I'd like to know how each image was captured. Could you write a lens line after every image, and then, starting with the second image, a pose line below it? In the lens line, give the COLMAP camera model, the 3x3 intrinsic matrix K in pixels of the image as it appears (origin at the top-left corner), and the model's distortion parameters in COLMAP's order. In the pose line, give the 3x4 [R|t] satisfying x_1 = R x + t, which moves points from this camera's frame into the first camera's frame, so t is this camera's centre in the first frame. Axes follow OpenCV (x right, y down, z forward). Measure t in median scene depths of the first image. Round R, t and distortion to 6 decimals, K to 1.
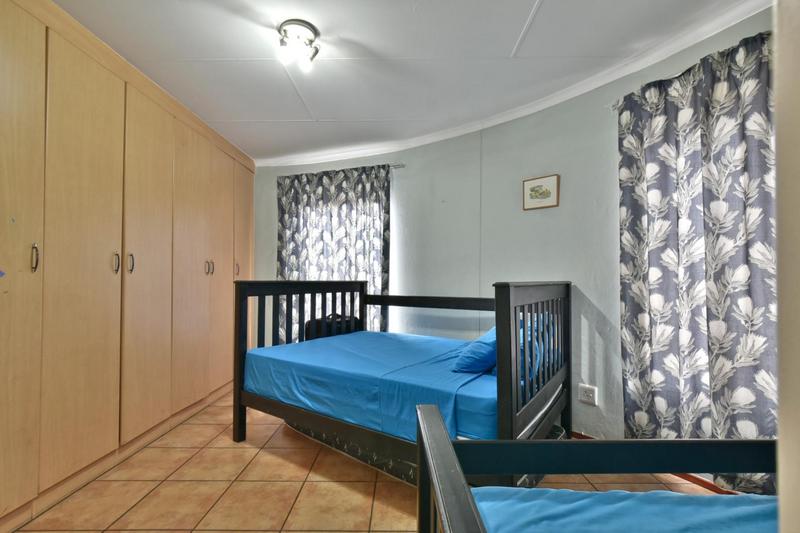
lens RADIAL K [[357.9, 0, 402.1], [0, 357.9, 270.4], [0, 0, 1]] dist [0.008565, -0.000609]
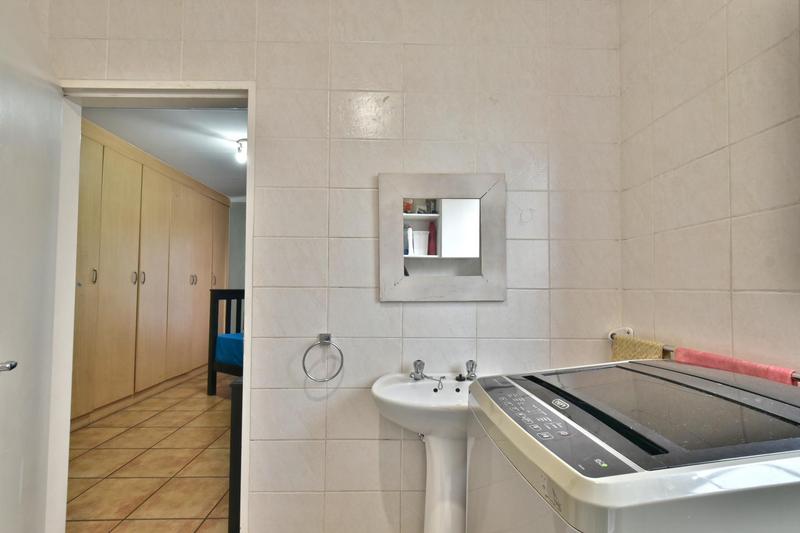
lens RADIAL K [[357.9, 0, 396.0], [0, 357.9, 268.3], [0, 0, 1]] dist [0.008565, -0.000609]
pose [[0.999777, 0.001808, 0.021019, 0.320360], [-0.001160, 0.999524, -0.030818, -0.014467], [-0.021065, 0.030787, 0.999304, -0.598454]]
